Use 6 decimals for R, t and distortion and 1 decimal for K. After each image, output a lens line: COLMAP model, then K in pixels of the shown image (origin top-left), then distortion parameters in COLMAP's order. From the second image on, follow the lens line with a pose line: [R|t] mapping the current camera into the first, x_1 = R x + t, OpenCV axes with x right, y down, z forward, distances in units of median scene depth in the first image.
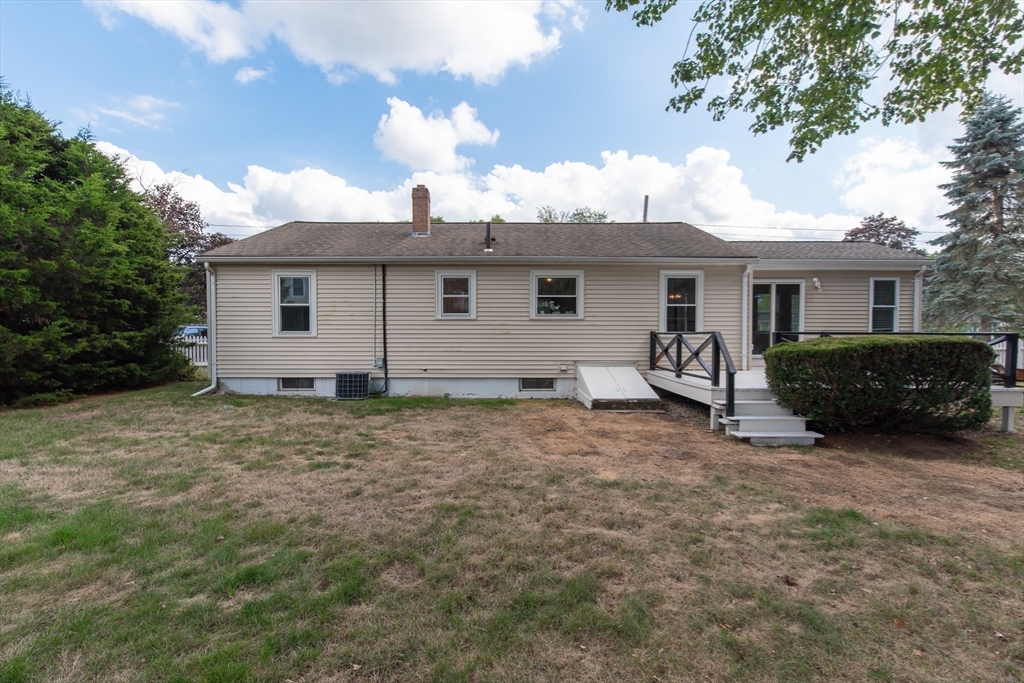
lens RADIAL K [[444.8, 0, 512.4], [0, 444.8, 342.6], [0, 0, 1]] dist [-0.000099, 0.000842]
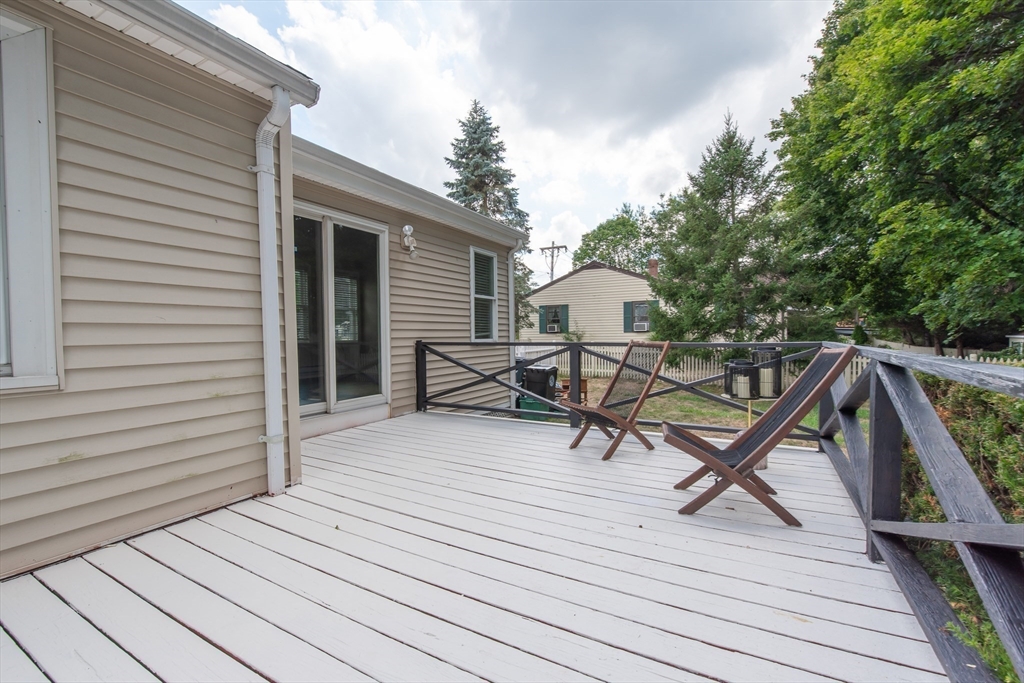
lens RADIAL K [[444.8, 0, 510.3], [0, 444.8, 343.6], [0, 0, 1]] dist [-0.000099, 0.000842]
pose [[0.510583, -0.029800, 0.859312, 0.323344], [0.034727, 0.999298, 0.014021, -0.024458], [-0.859127, 0.022682, 0.511260, 0.655209]]
